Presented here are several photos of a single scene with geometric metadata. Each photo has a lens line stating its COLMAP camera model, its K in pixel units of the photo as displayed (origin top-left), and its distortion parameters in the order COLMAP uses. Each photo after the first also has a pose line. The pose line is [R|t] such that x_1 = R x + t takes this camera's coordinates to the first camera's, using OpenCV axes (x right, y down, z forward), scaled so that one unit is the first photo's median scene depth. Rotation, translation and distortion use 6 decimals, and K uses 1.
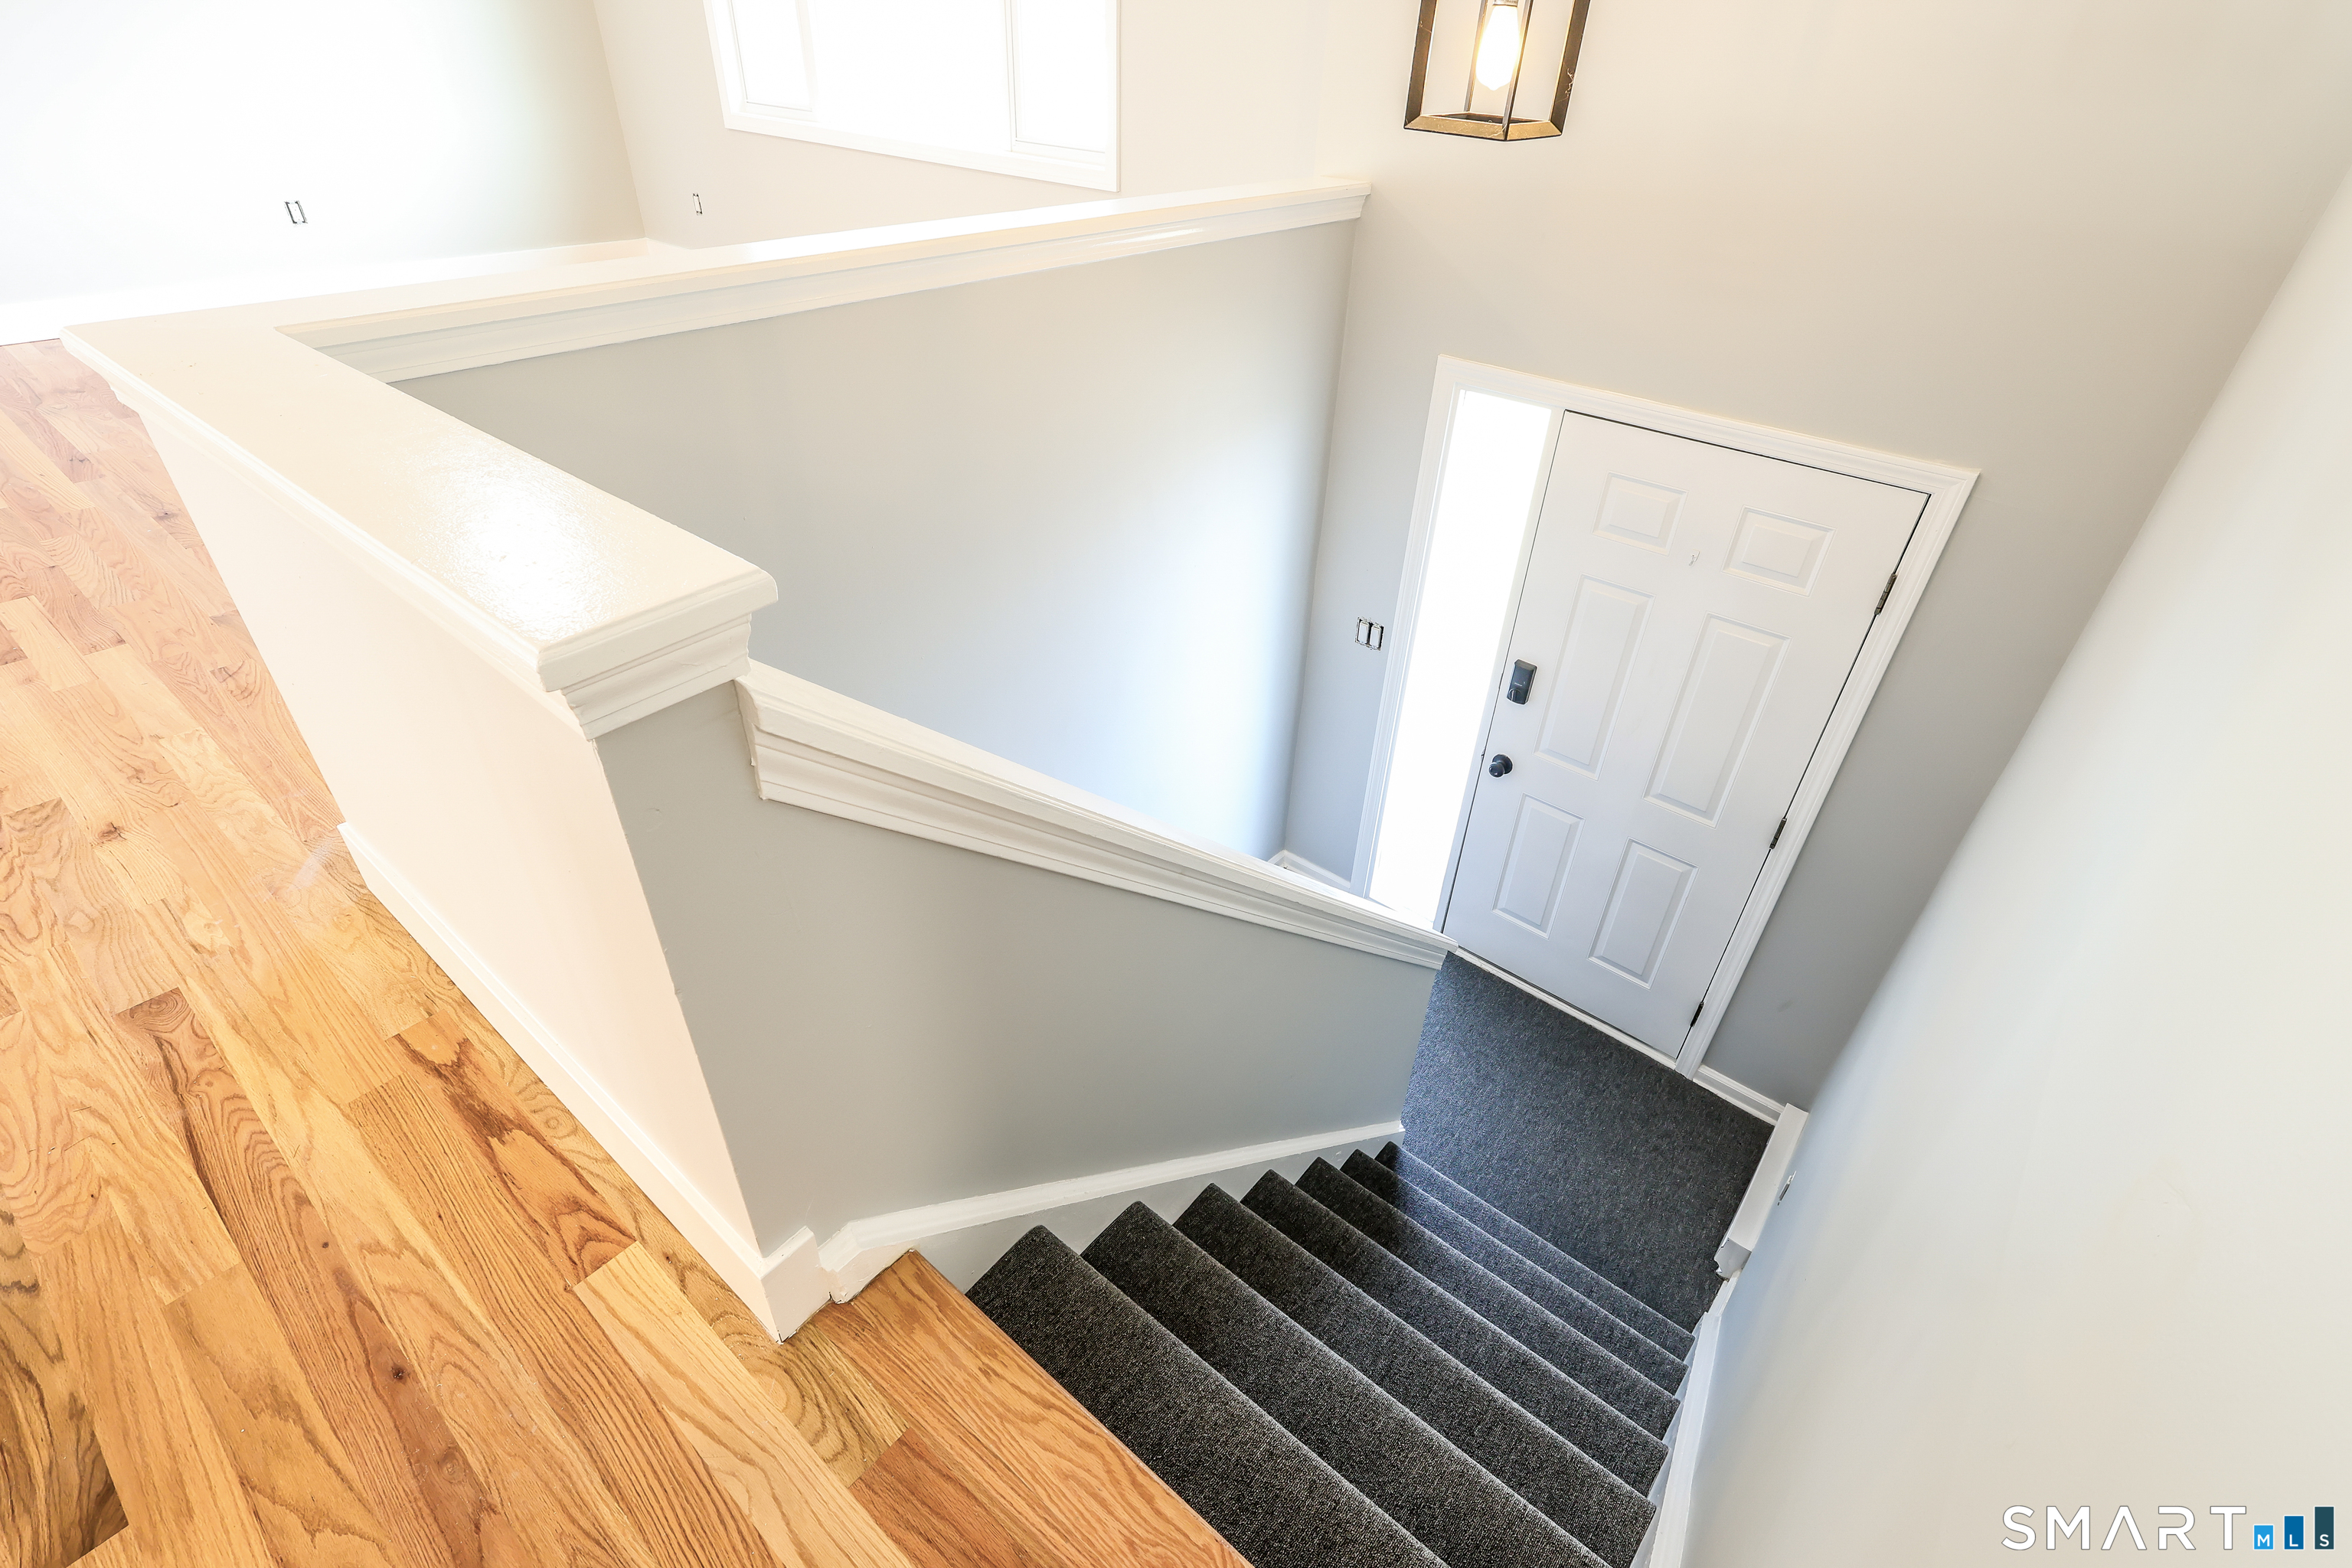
lens RADIAL K [[1079.9, 0, 1371.8], [0, 1079.9, 785.6], [0, 0, 1]] dist [-0.001296, -0.000383]
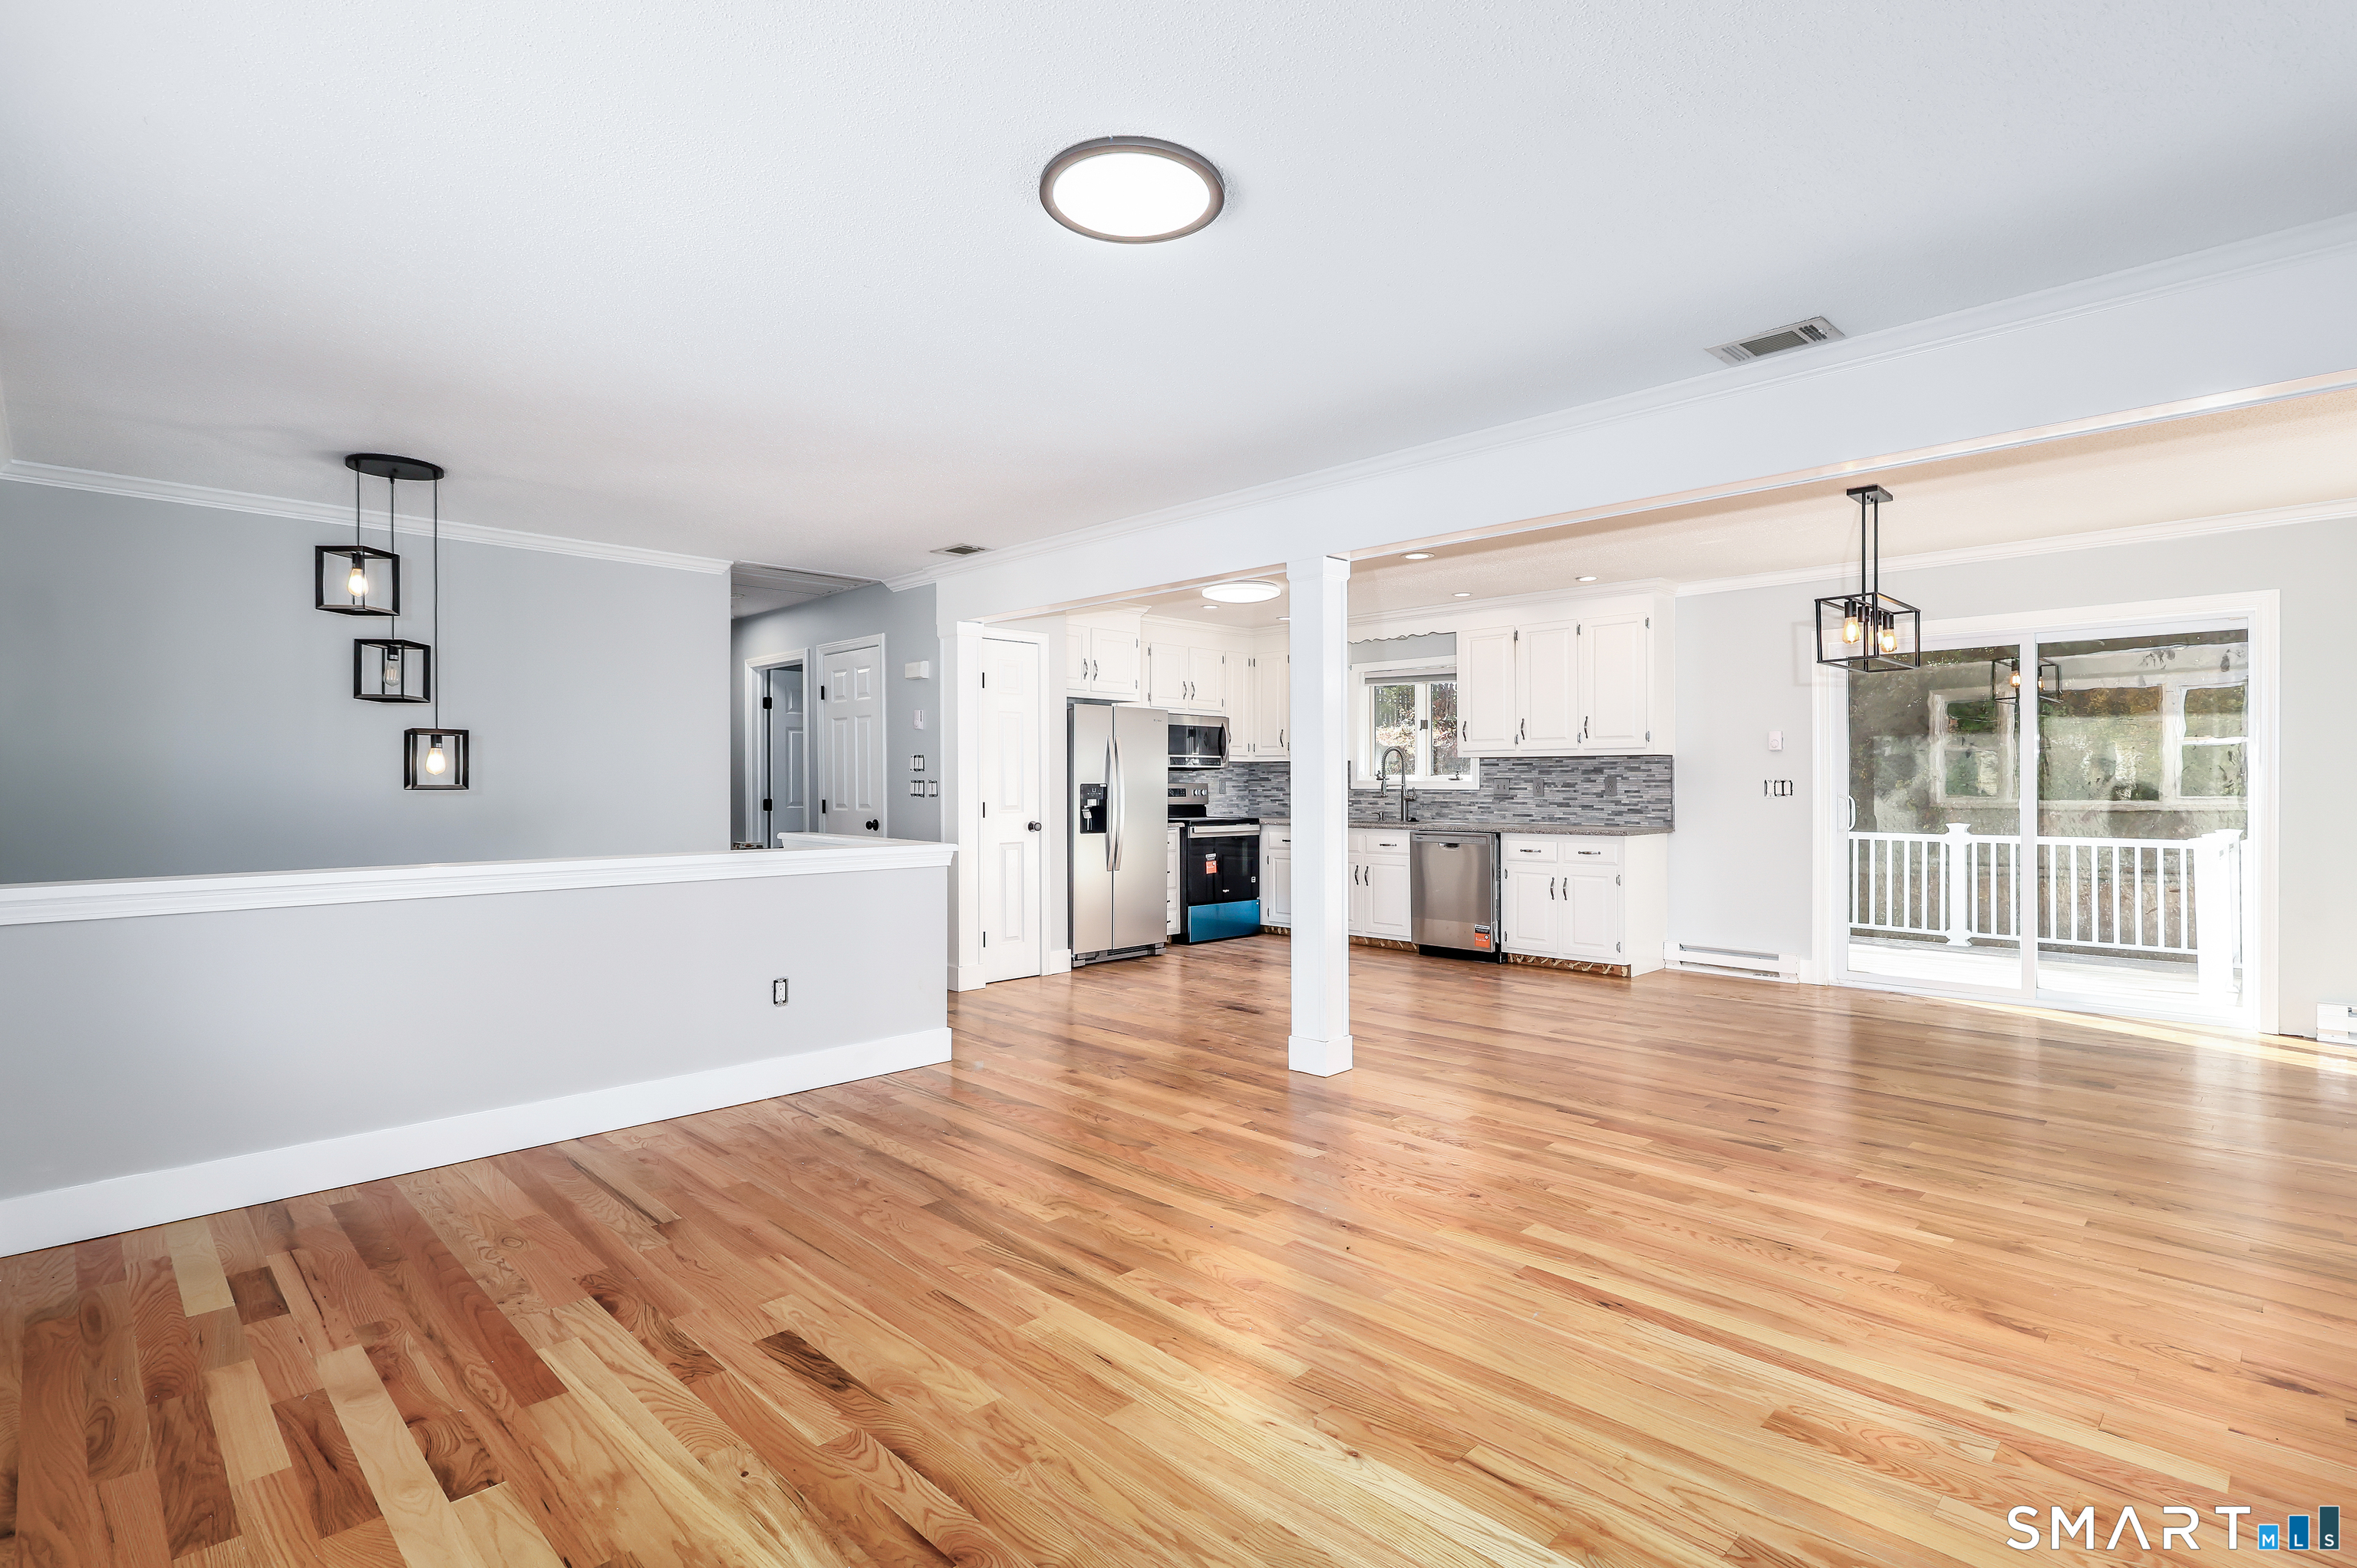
lens RADIAL K [[1082.2, 0, 1374.7], [0, 1082.2, 785.6], [0, 0, 1]] dist [-0.001296, -0.000383]
pose [[-0.998061, -0.037961, 0.049332, -1.114827], [-0.002330, 0.814749, 0.579809, -1.043562], [-0.062204, 0.578570, -0.813258, 1.455875]]
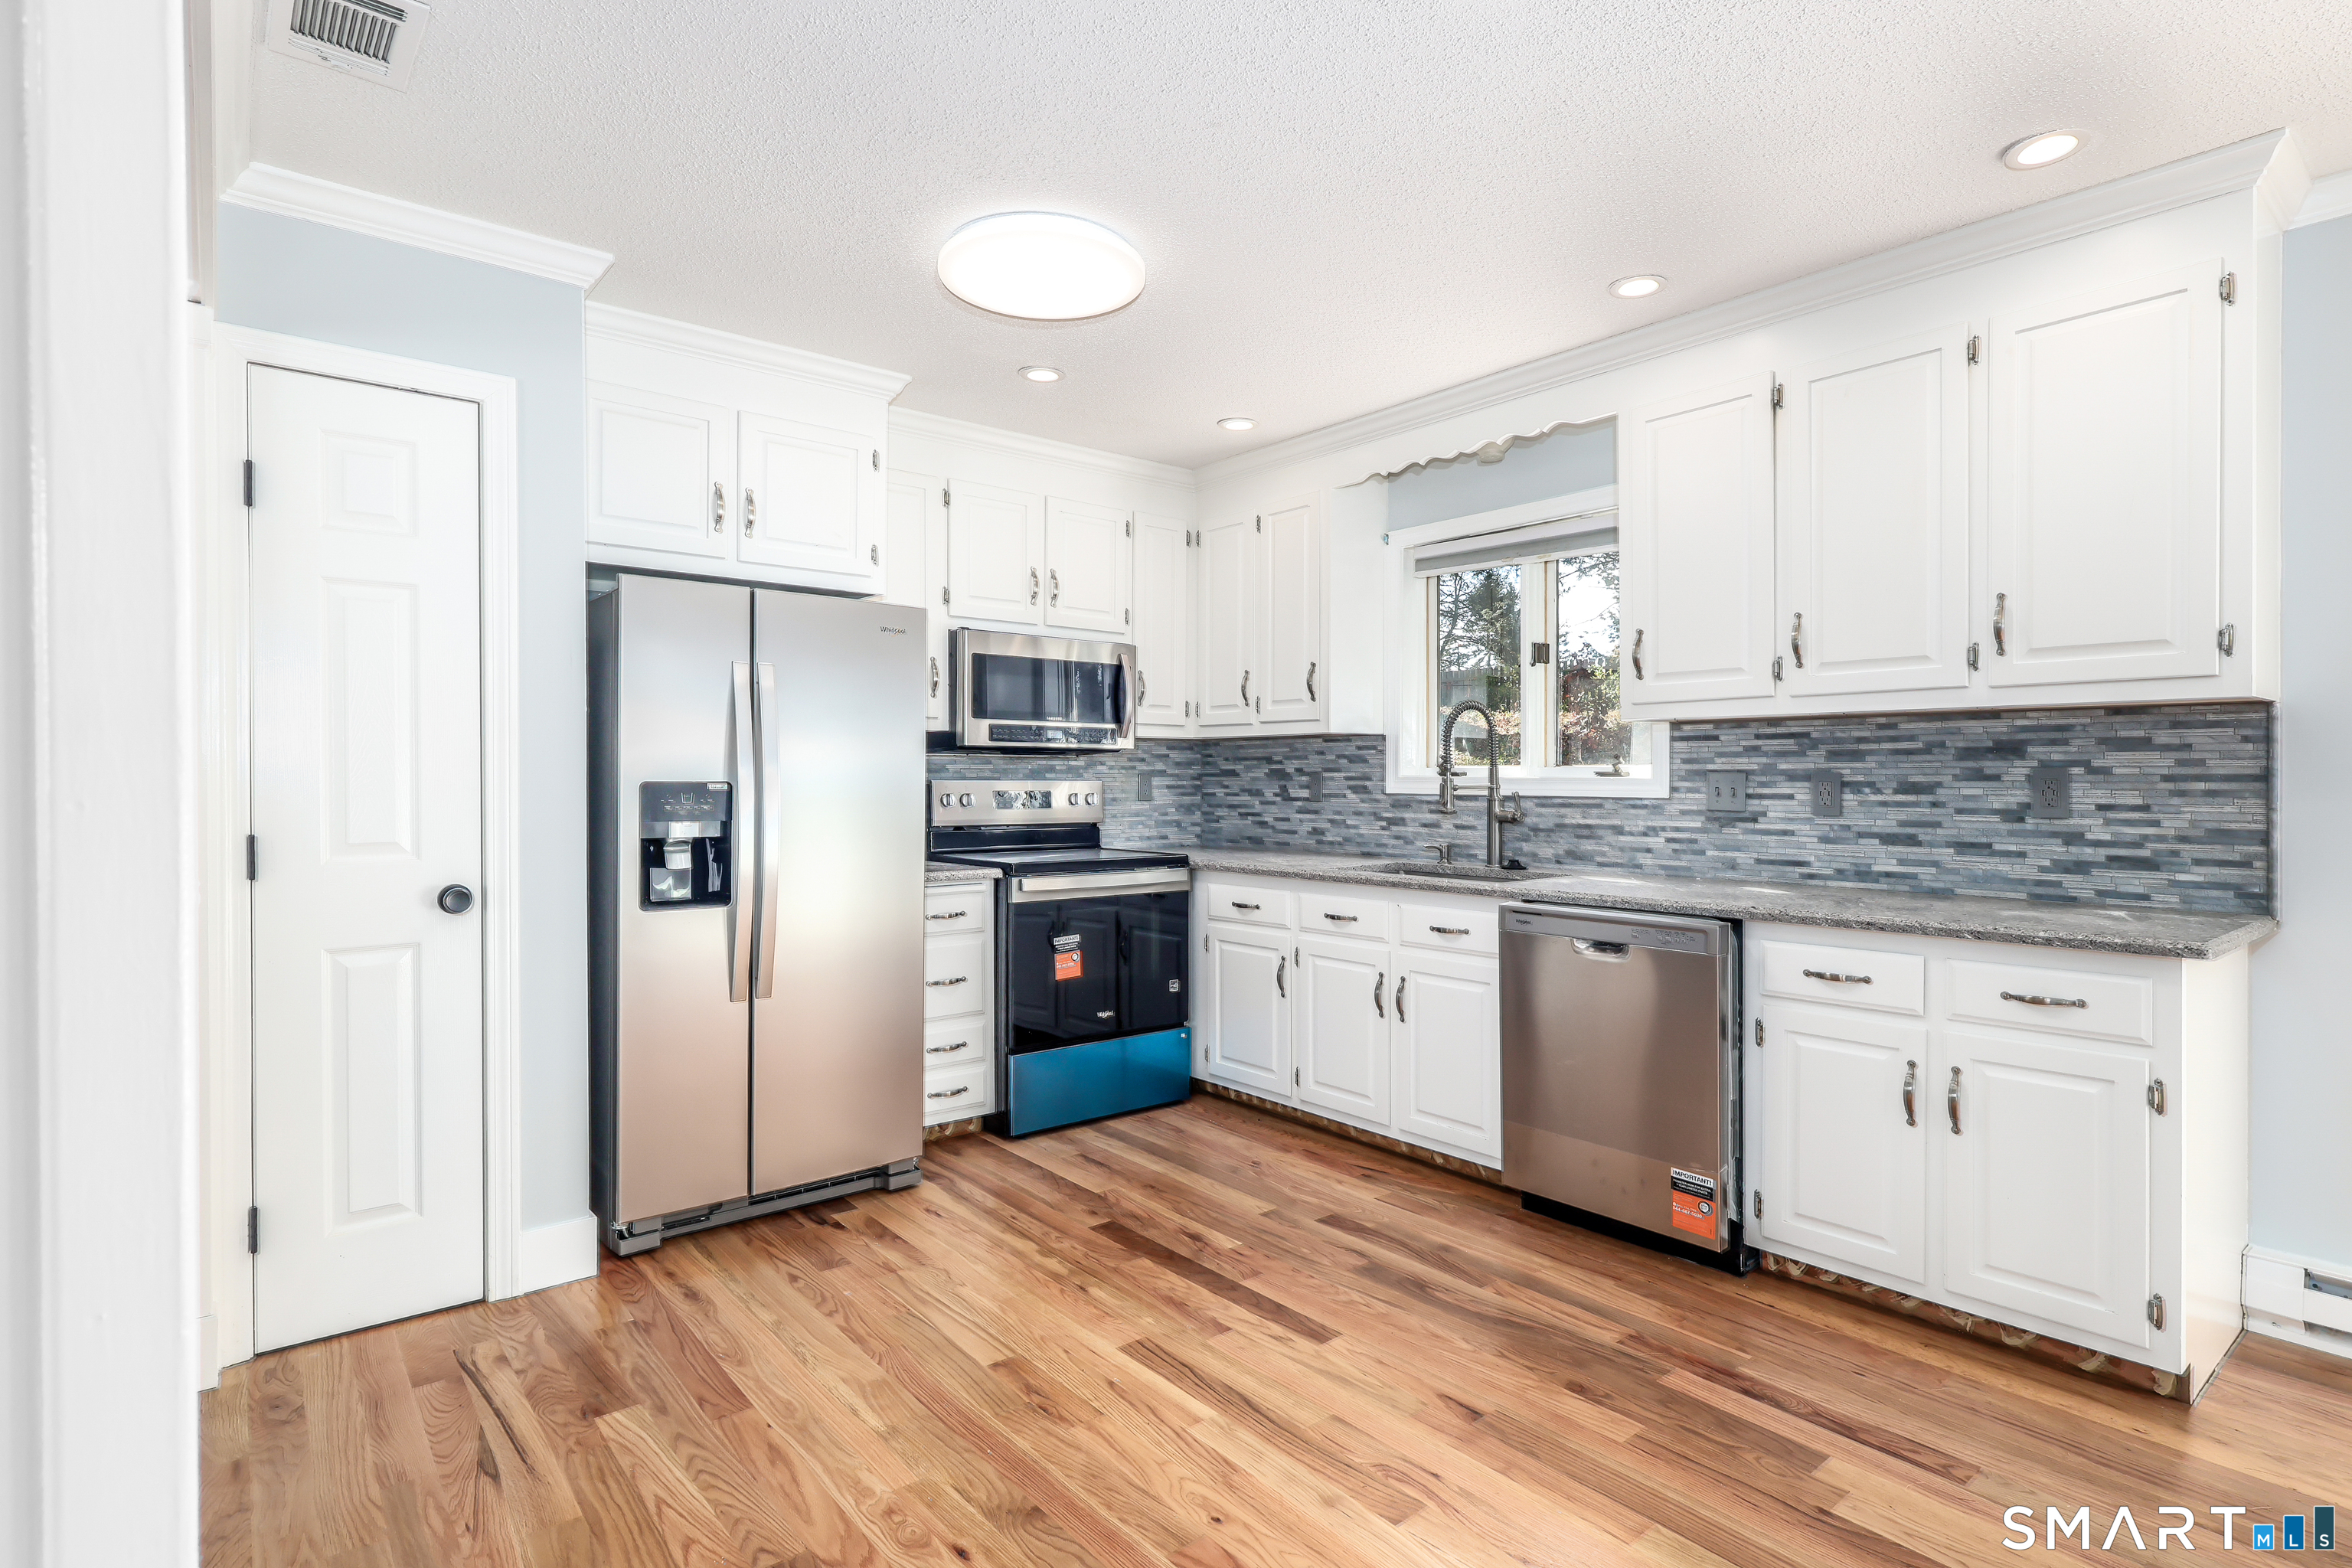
lens RADIAL K [[1197.6, 0, 1370.3], [0, 1197.6, 781.4], [0, 0, 1]] dist [-0.000835, -0.000218]
pose [[-0.986976, -0.039879, 0.155844, -1.125829], [0.058008, 0.815376, 0.576019, -0.304366], [-0.150043, 0.577557, -0.802443, 0.405606]]
